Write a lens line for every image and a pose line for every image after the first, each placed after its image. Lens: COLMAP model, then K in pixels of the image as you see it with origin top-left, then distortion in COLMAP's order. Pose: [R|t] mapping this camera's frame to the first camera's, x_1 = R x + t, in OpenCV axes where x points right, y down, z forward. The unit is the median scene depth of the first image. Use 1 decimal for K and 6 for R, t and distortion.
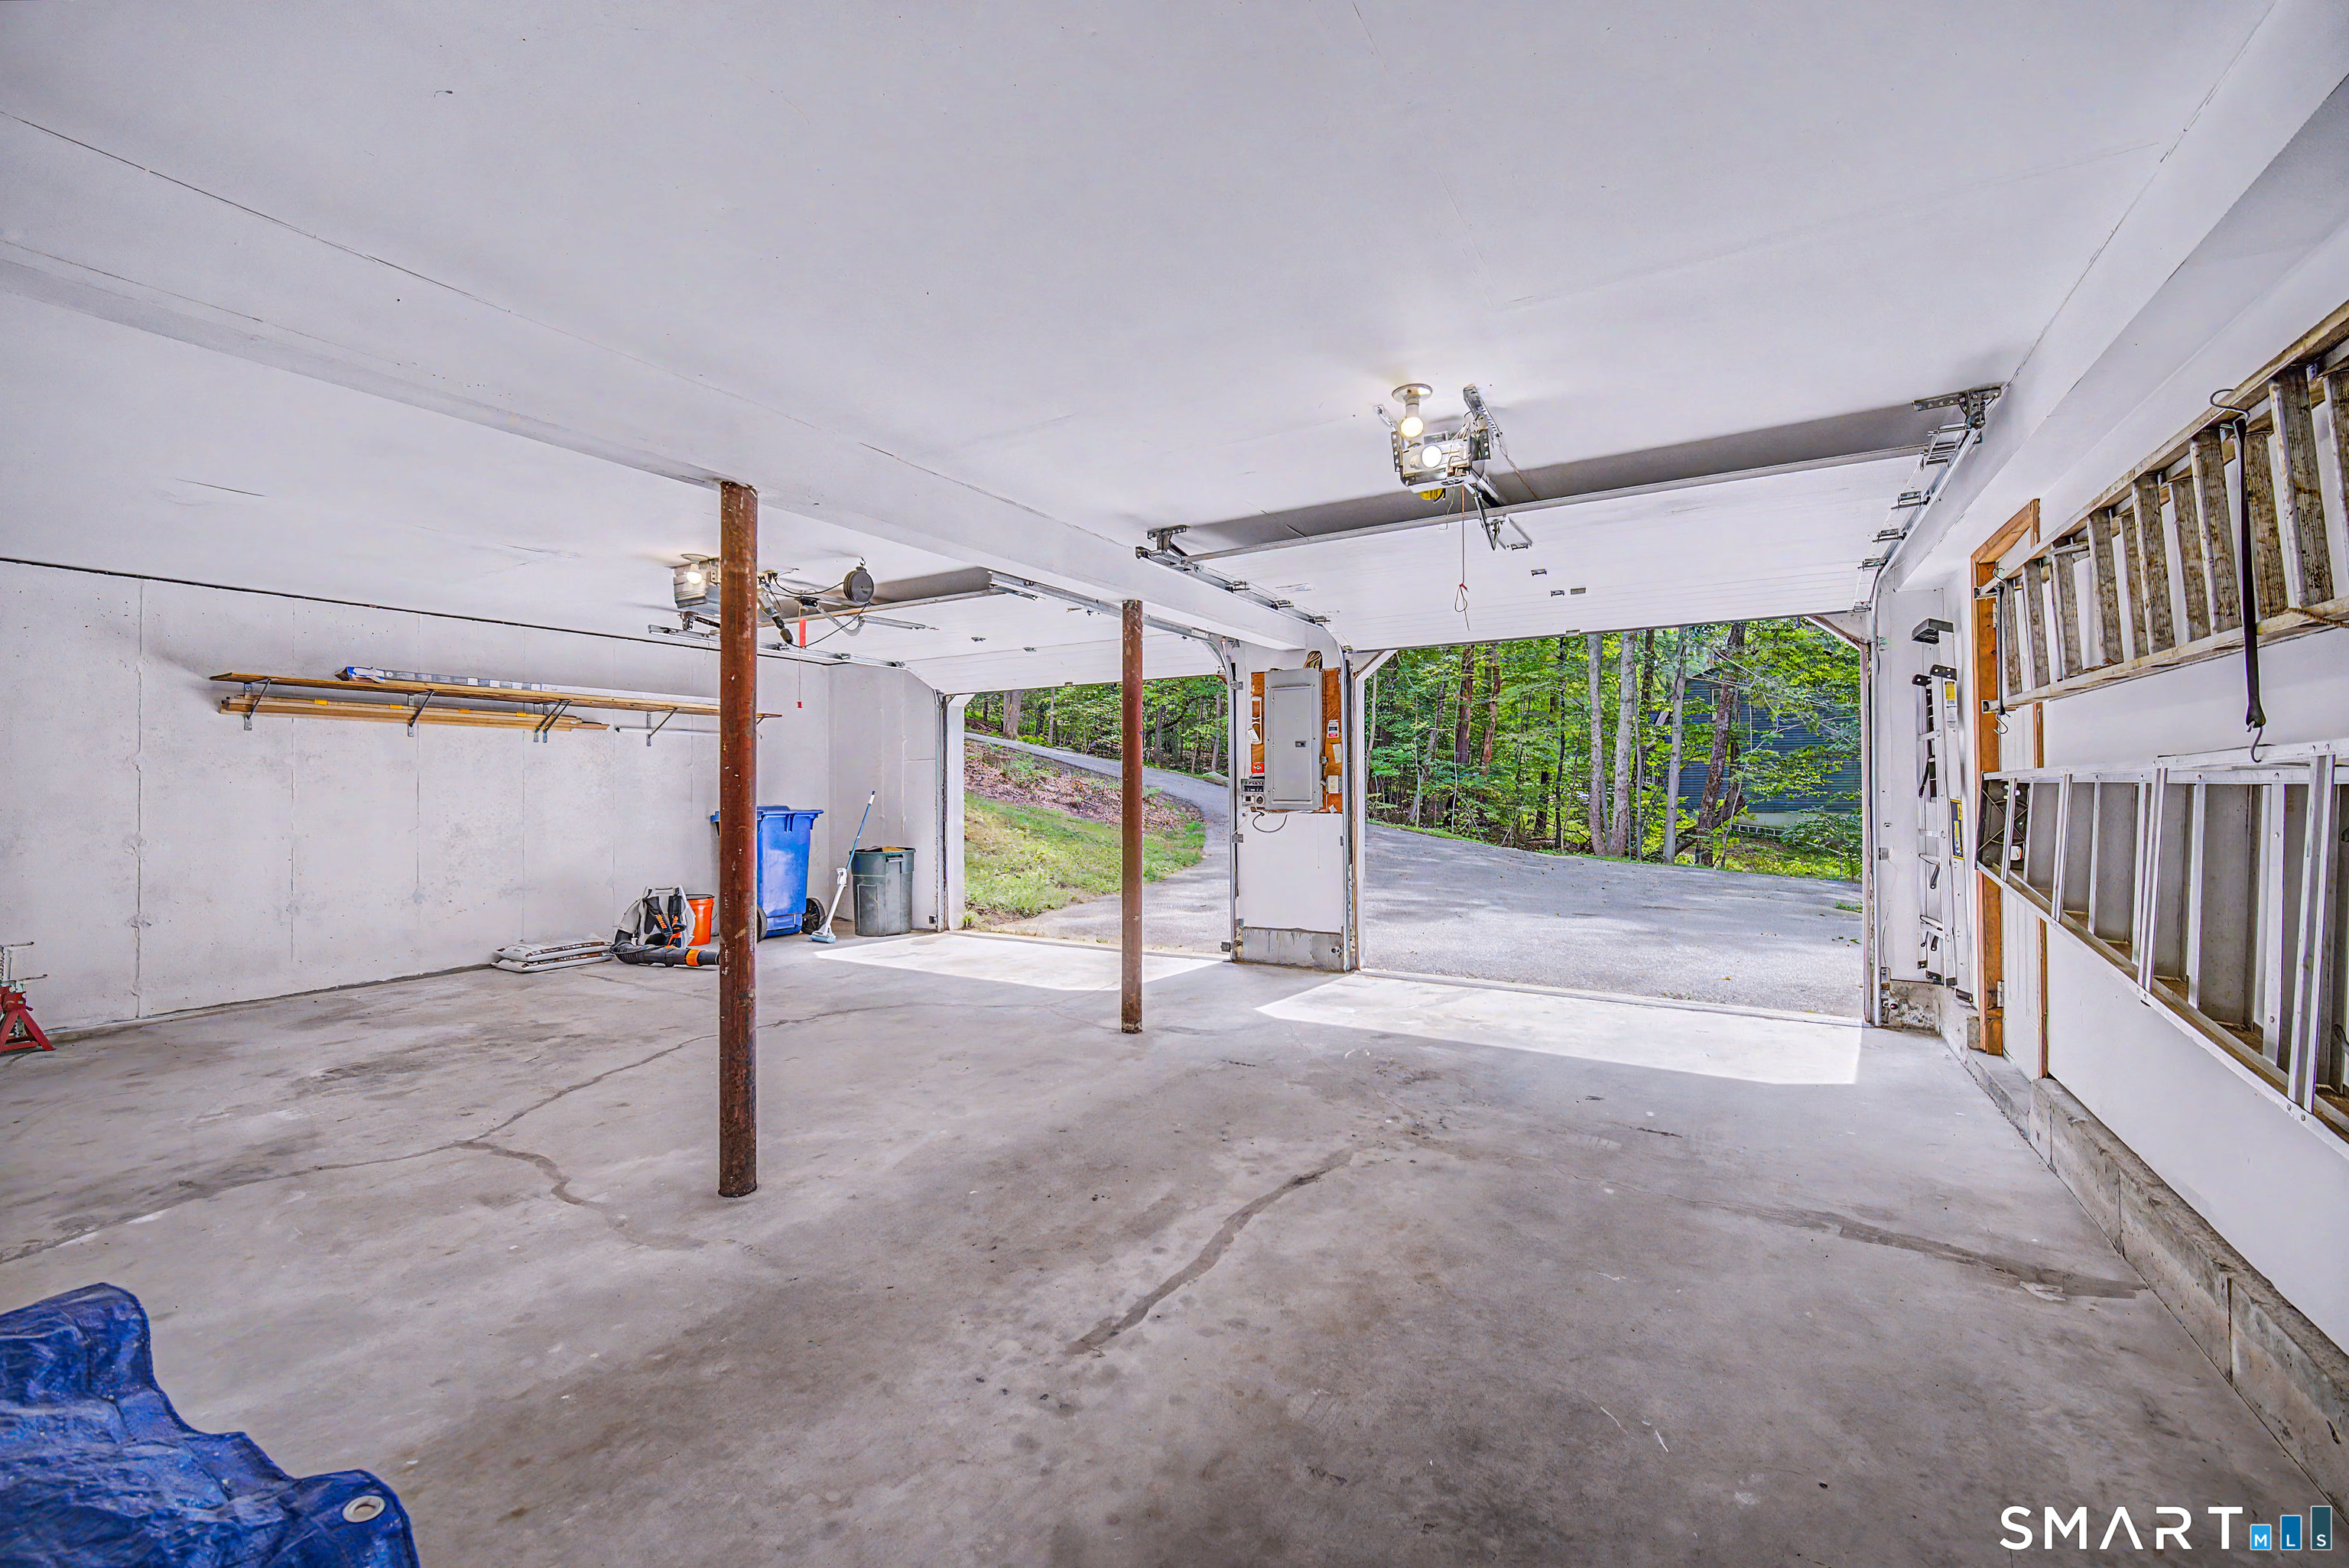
lens RADIAL K [[955.4, 0, 1180.2], [0, 955.4, 791.2], [0, 0, 1]] dist [-0.002028, -0.000438]
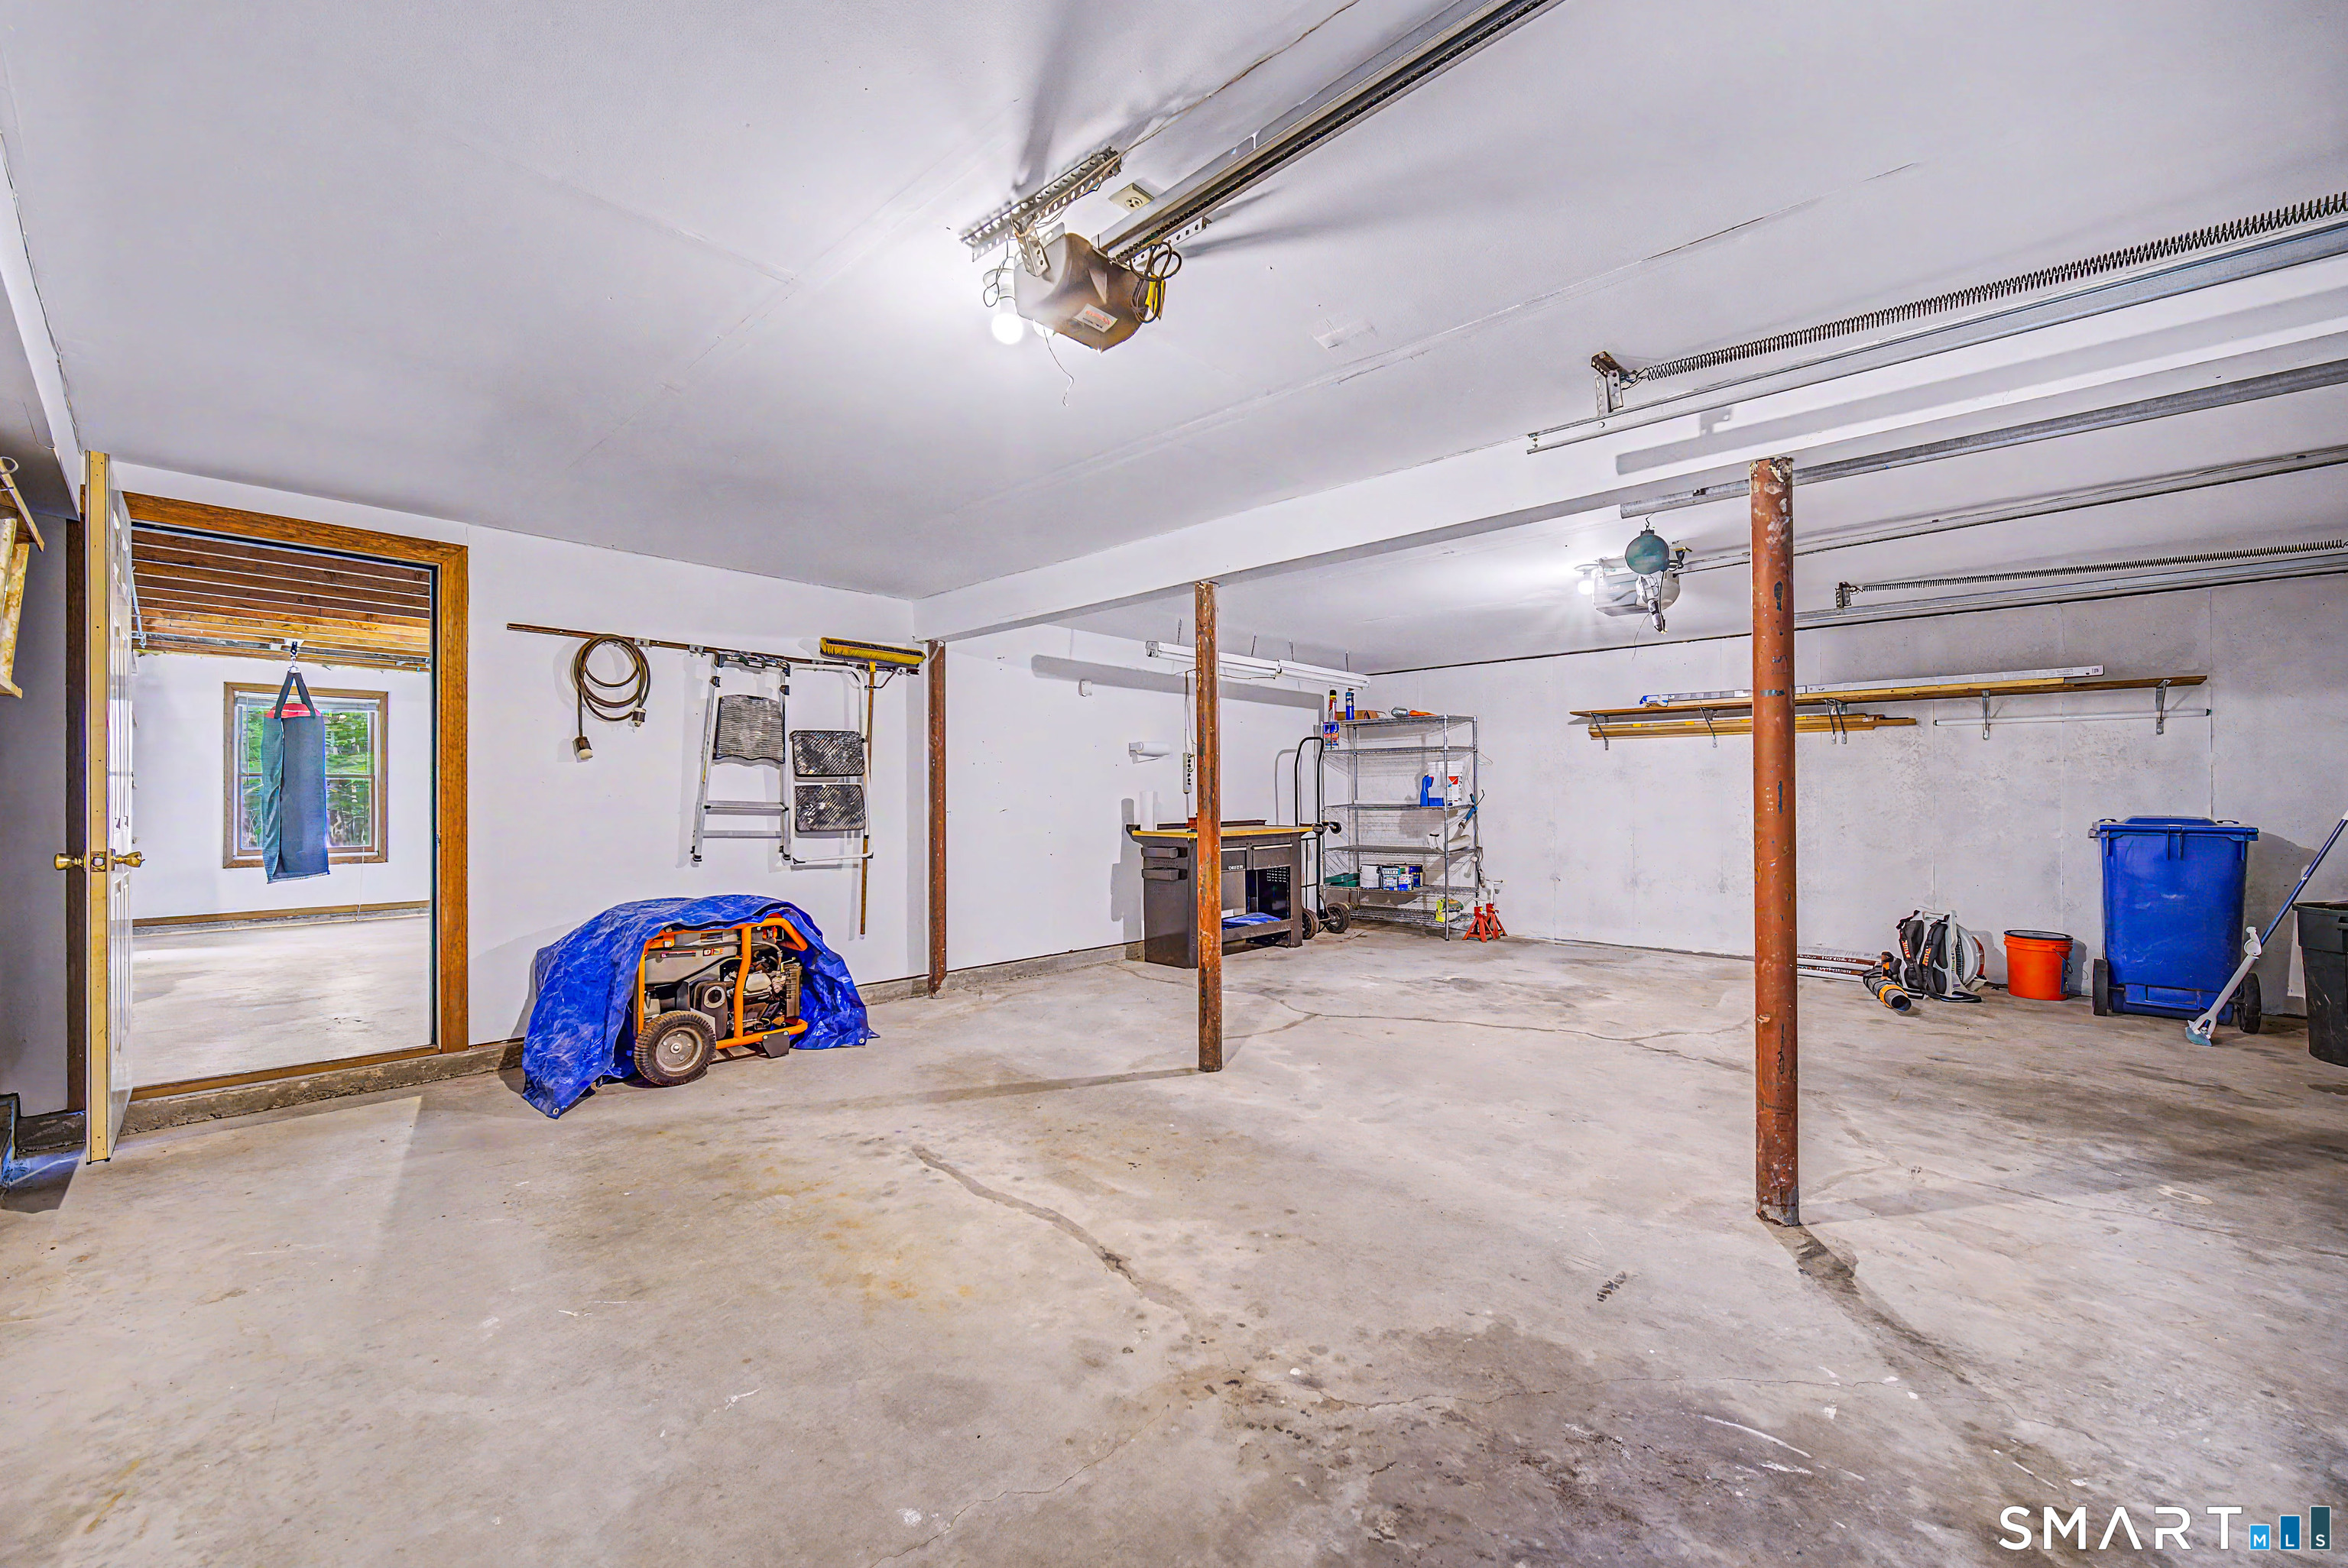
lens RADIAL K [[954.9, 0, 1181.9], [0, 954.9, 788.5], [0, 0, 1]] dist [-0.002028, -0.000438]
pose [[-0.224231, -0.001648, -0.974535, 0.918192], [-0.003379, 0.999994, -0.000913, -0.005959], [0.974530, 0.003088, -0.224235, 1.226781]]
